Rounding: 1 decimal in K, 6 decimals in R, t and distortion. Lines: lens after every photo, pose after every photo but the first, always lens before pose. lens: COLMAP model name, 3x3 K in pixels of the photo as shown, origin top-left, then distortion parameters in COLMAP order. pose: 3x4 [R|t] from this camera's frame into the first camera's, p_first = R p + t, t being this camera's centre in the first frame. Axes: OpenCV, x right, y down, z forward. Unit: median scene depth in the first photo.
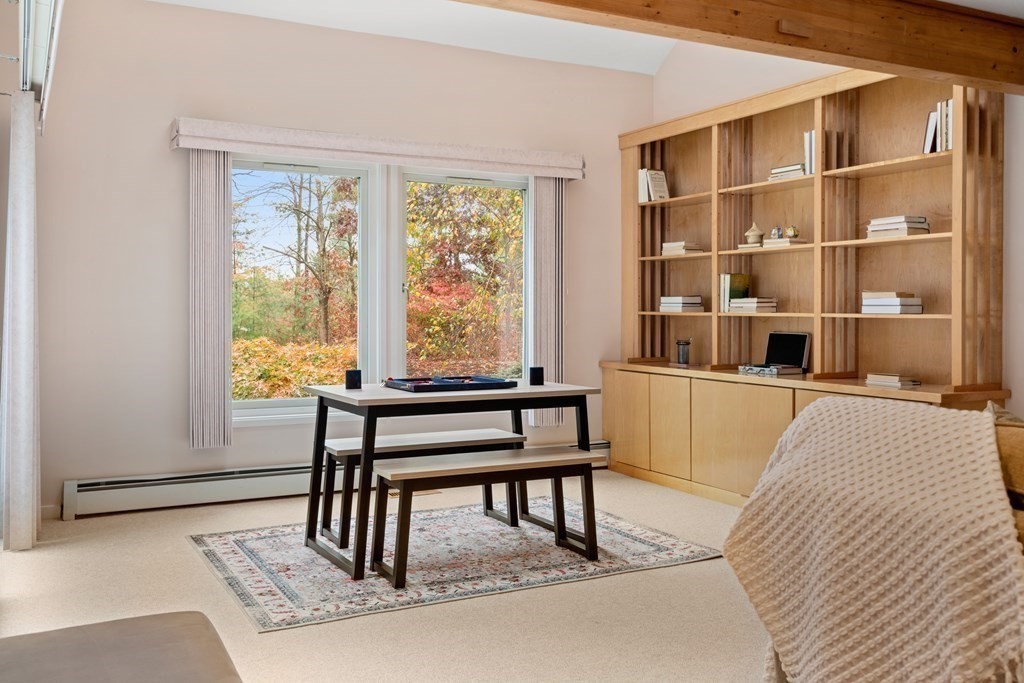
lens RADIAL K [[933.5, 0, 512.0], [0, 933.5, 341.5], [0, 0, 1]] dist [0.012993, 0.002420]
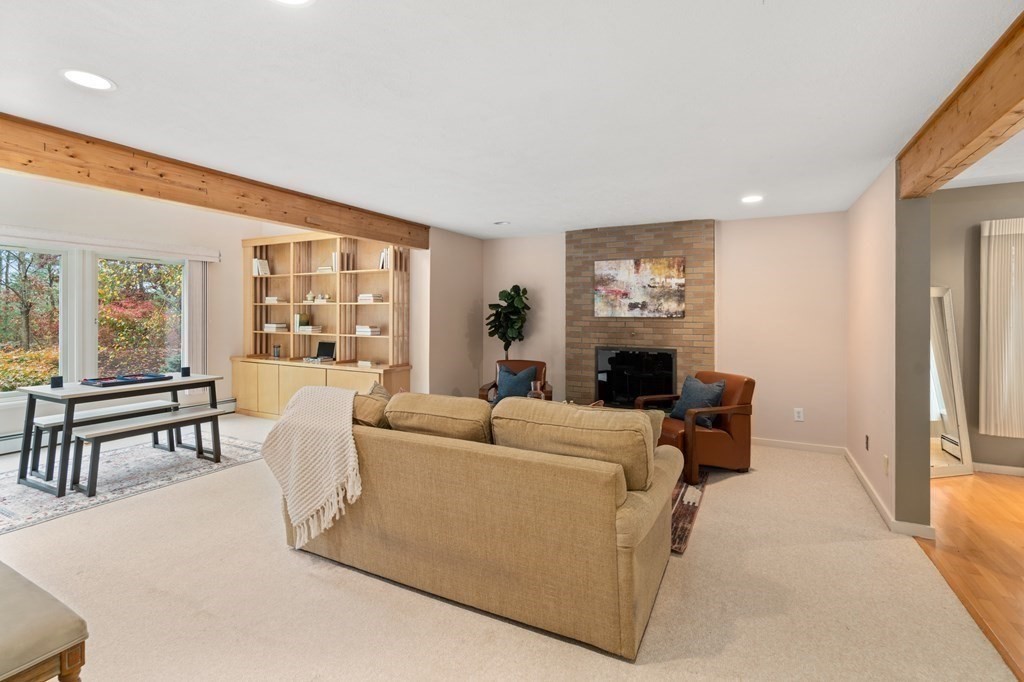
lens RADIAL K [[473.1, 0, 511.9], [0, 473.1, 318.1], [0, 0, 1]] dist [-0.000350, -0.000481]
pose [[0.823643, -0.003302, 0.567099, 0.027558], [0.016841, 0.999684, -0.018639, -0.044686], [-0.566859, 0.024903, 0.823439, -0.195445]]
